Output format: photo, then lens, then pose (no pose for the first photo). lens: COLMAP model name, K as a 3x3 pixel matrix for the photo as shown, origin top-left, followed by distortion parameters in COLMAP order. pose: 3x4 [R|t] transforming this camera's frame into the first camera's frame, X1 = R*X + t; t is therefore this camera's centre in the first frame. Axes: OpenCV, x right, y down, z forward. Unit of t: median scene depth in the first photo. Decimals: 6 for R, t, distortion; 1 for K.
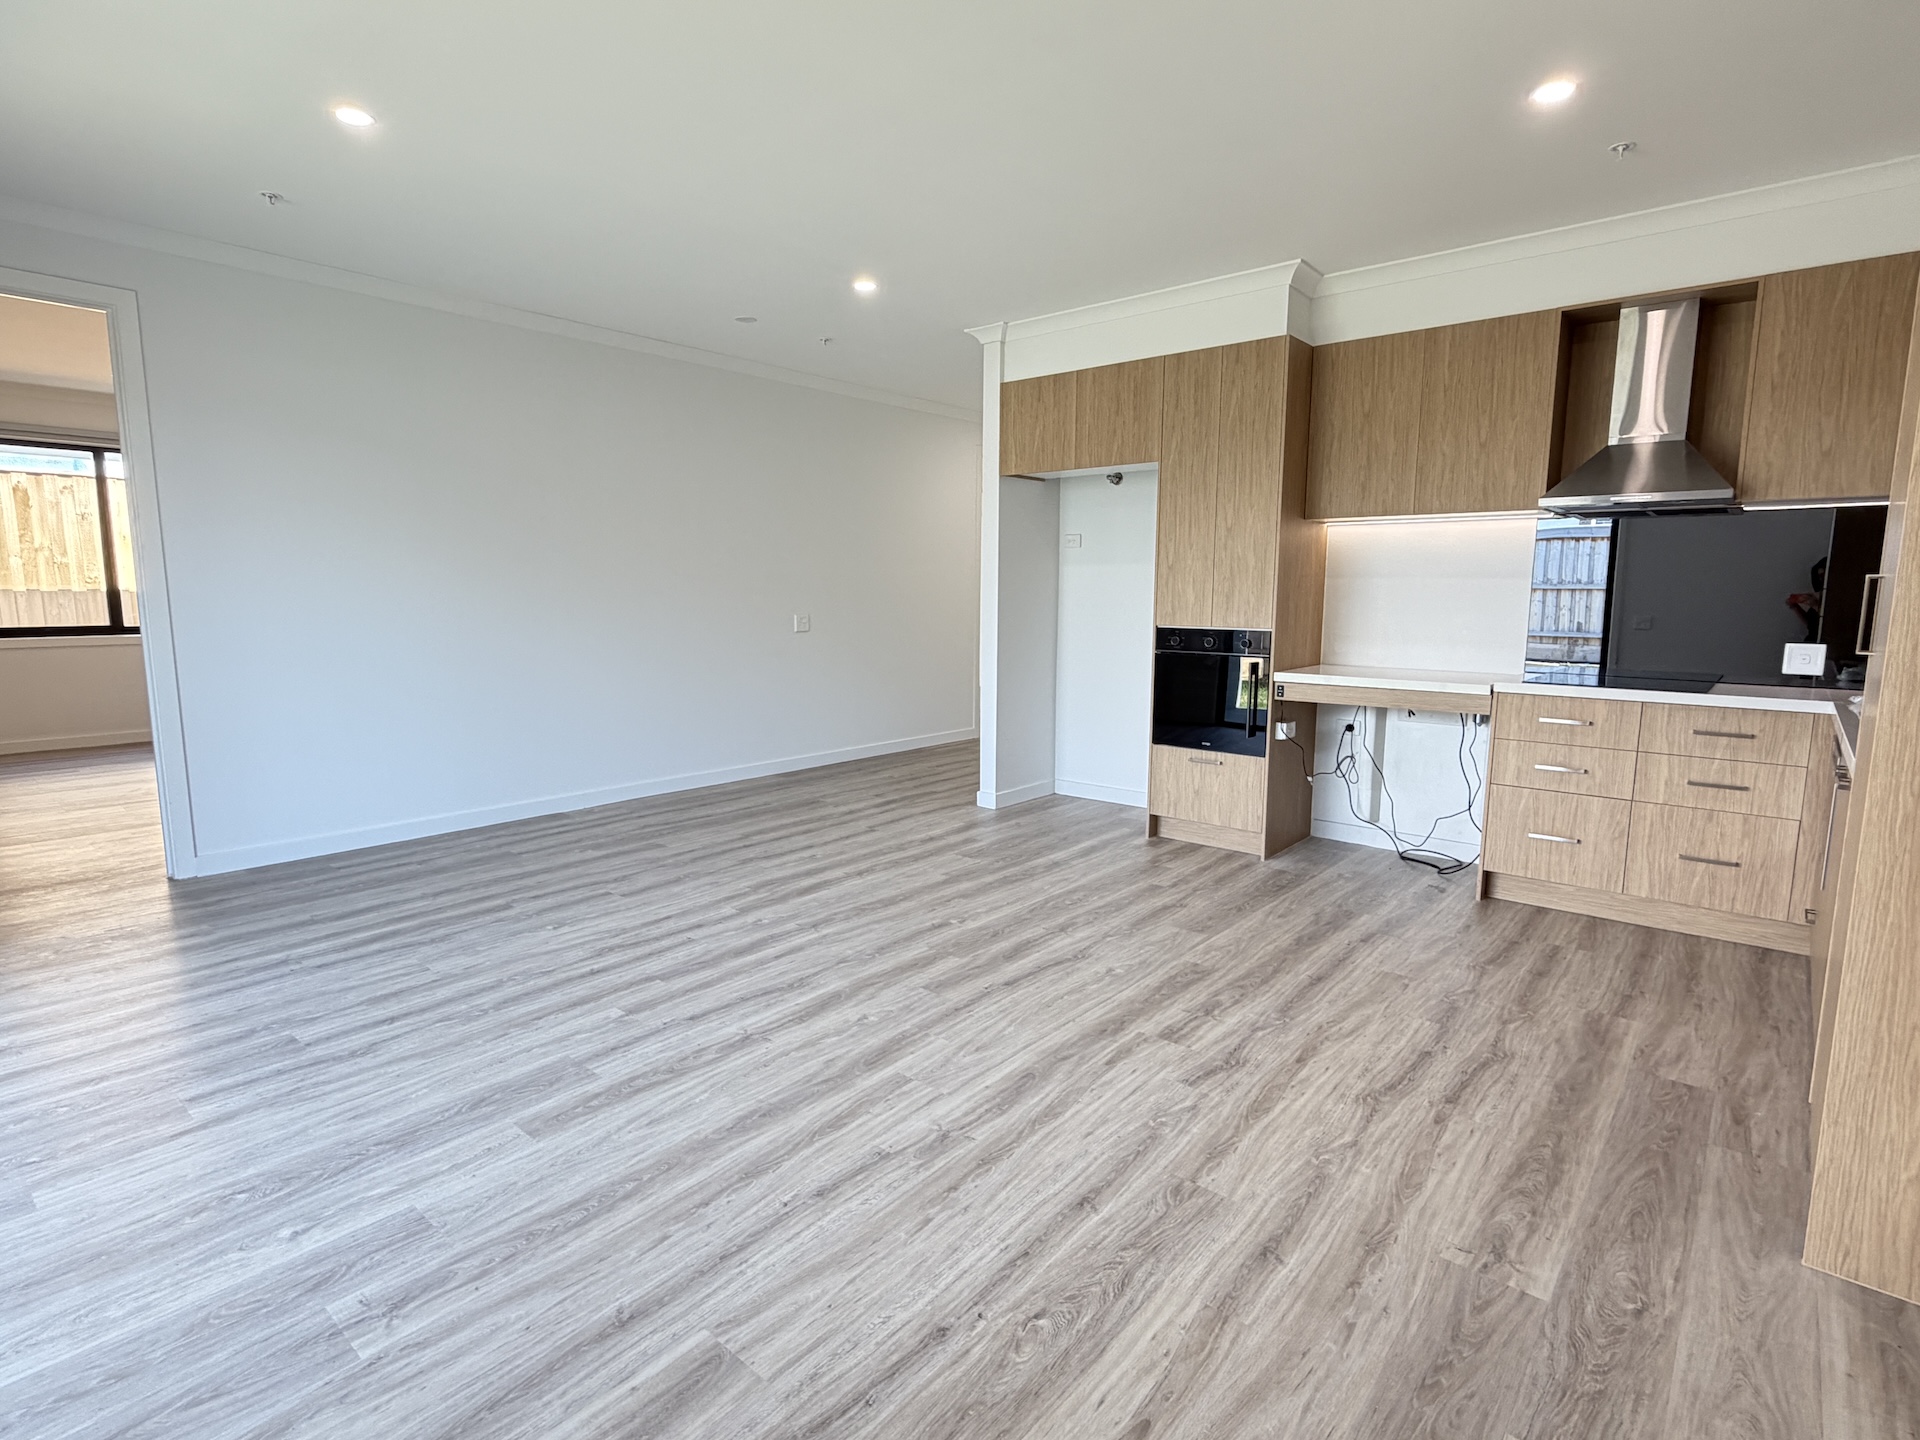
lens RADIAL K [[961.6, 0, 959.1], [0, 961.6, 722.9], [0, 0, 1]] dist [0.001105, -0.000611]
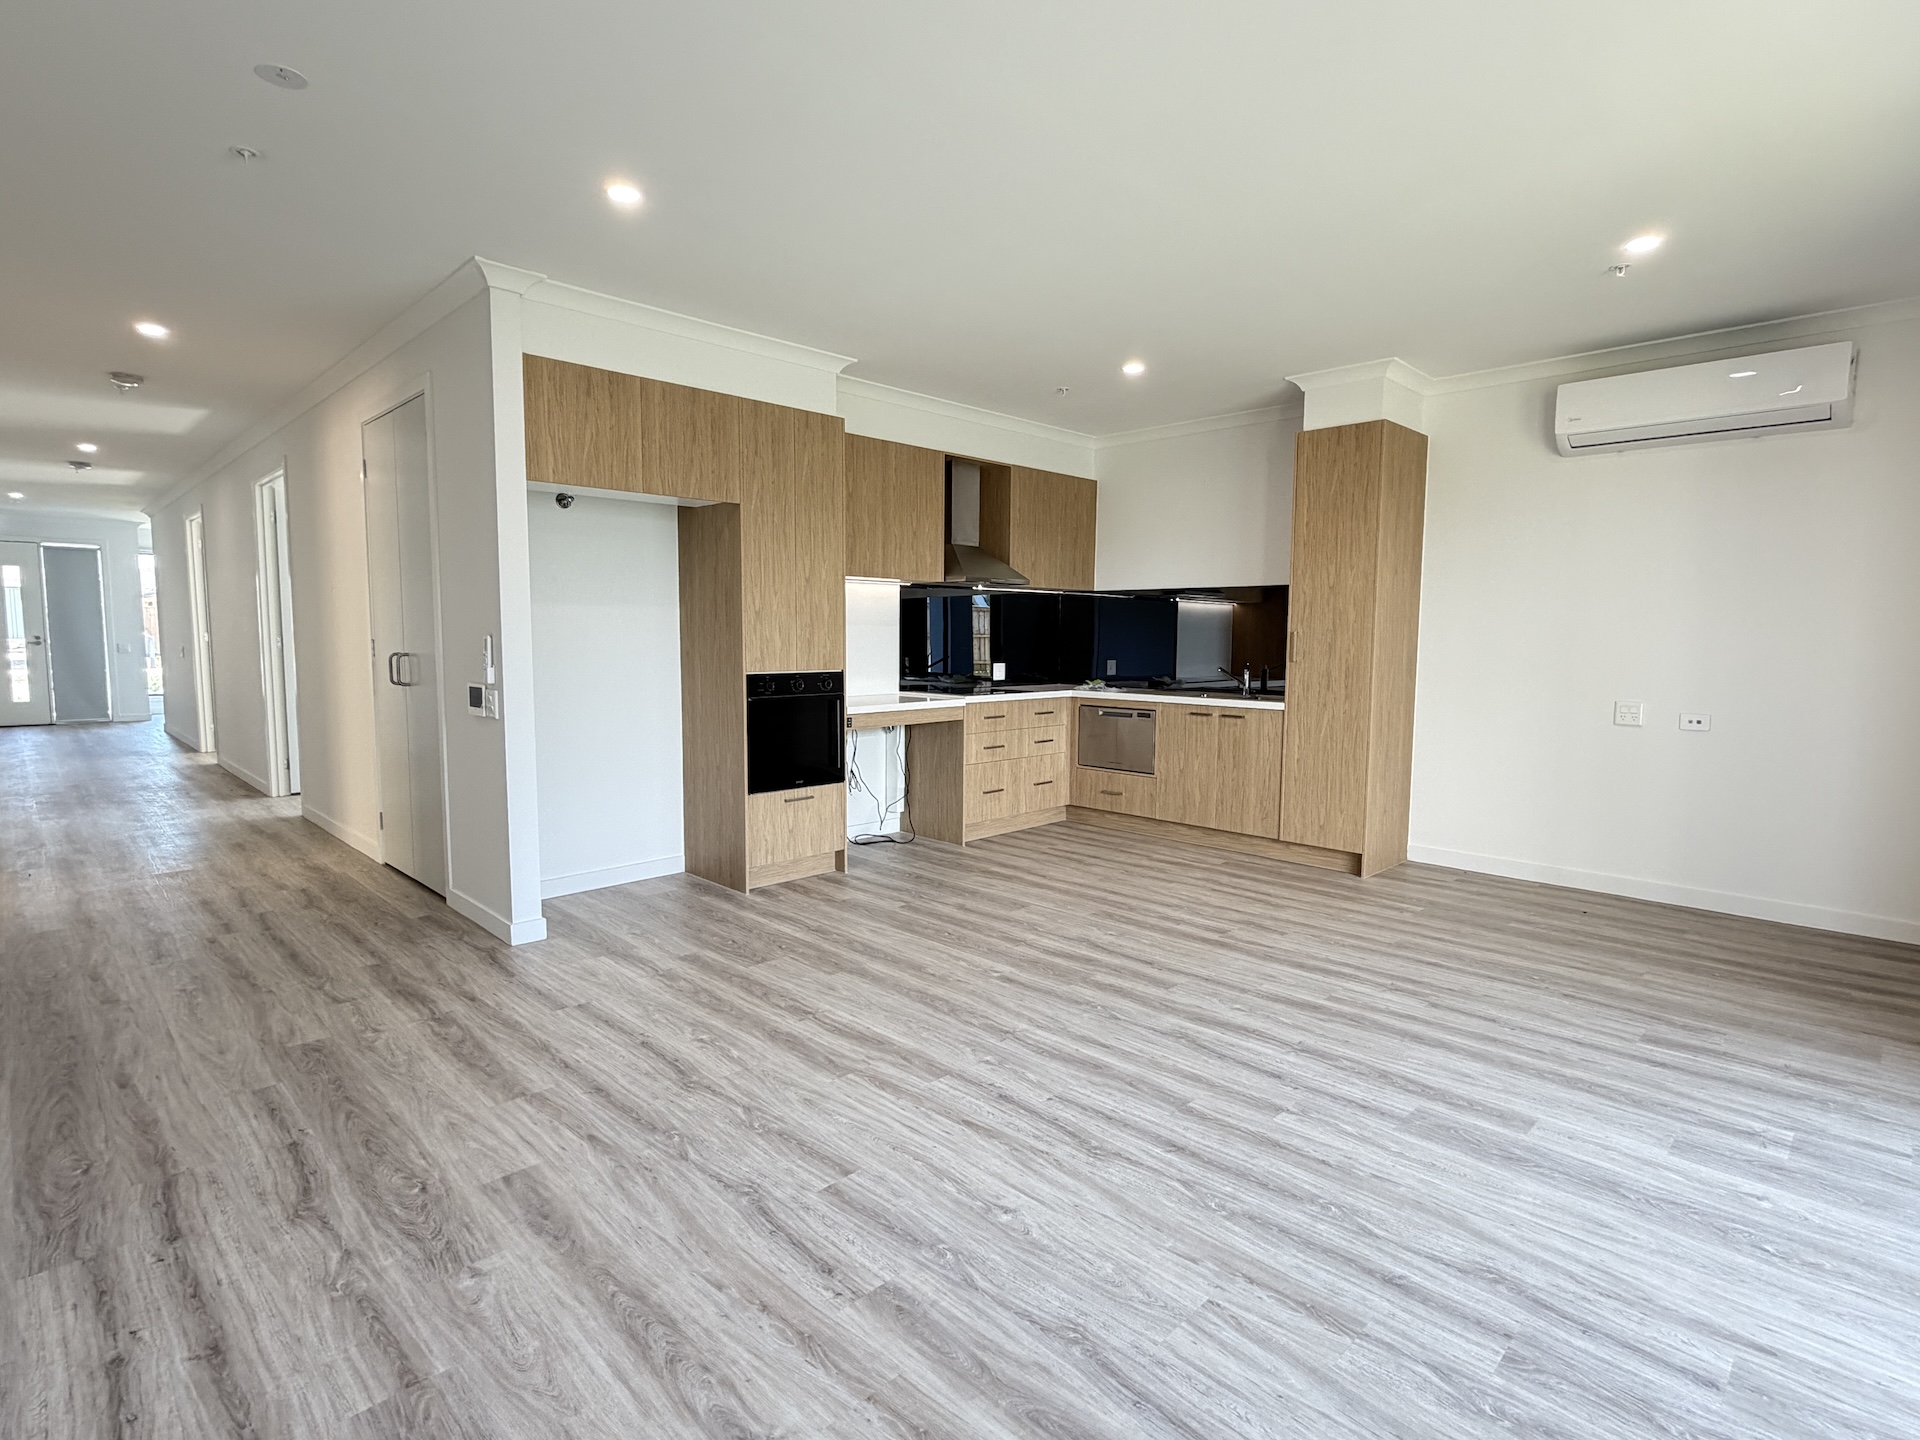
lens RADIAL K [[961.6, 0, 959.3], [0, 961.6, 721.6], [0, 0, 1]] dist [0.001105, -0.000611]
pose [[0.080515, -0.096315, 0.992089, -1.021760], [0.131773, 0.987613, 0.085186, -0.146696], [-0.988005, 0.123872, 0.092210, 0.972528]]
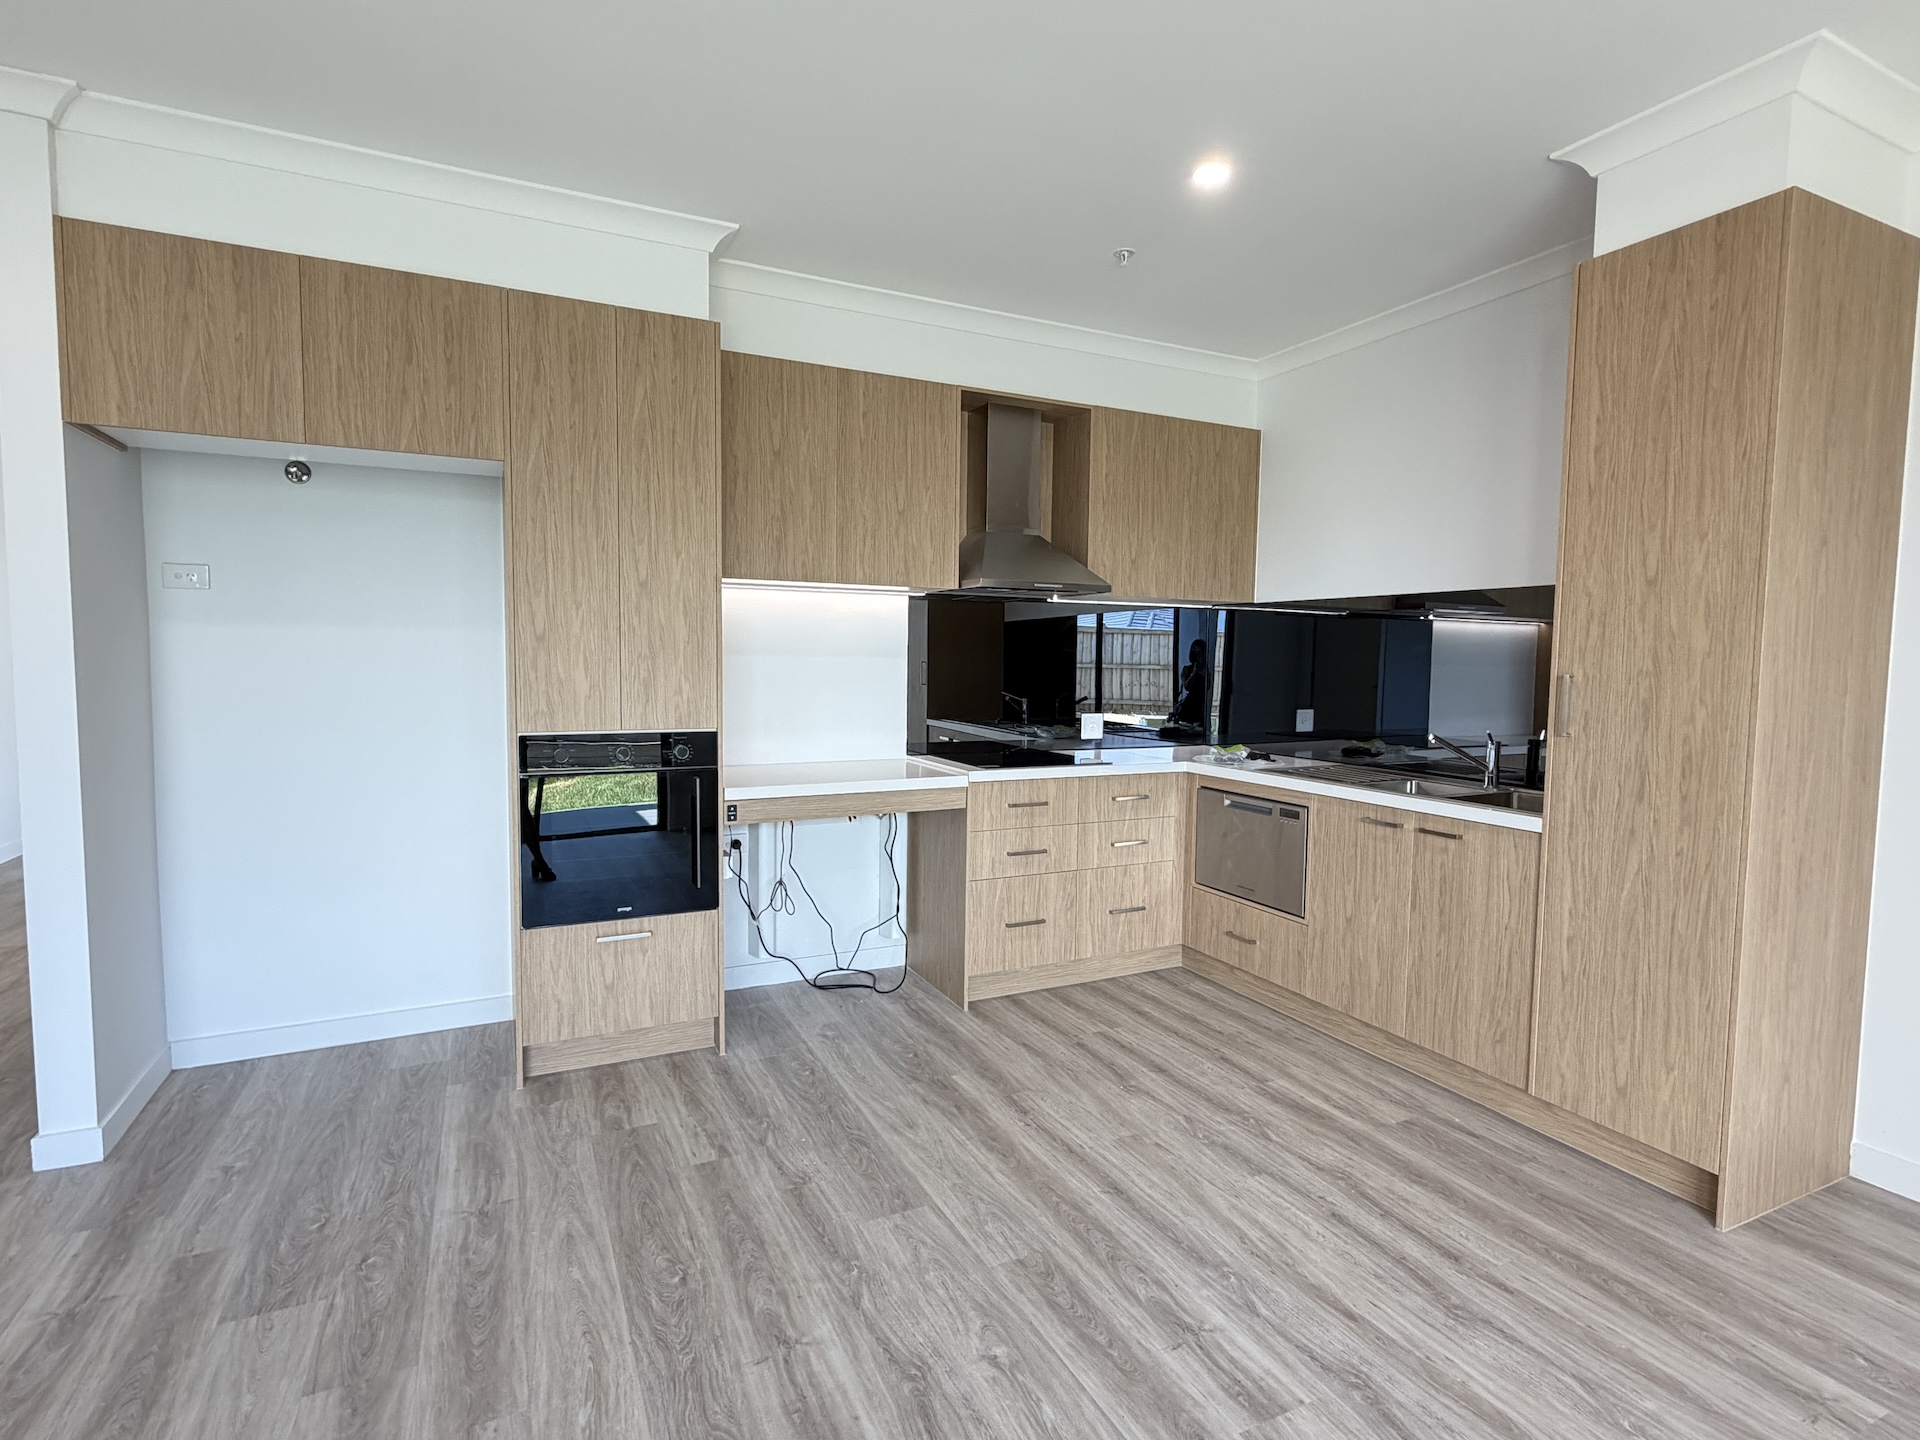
lens RADIAL K [[961.6, 0, 958.0], [0, 961.6, 722.1], [0, 0, 1]] dist [0.001105, -0.000611]
pose [[0.401629, -0.062520, 0.913666, -0.319567], [0.116919, 0.993003, 0.016554, -0.118271], [-0.908309, 0.100177, 0.406128, 0.698522]]
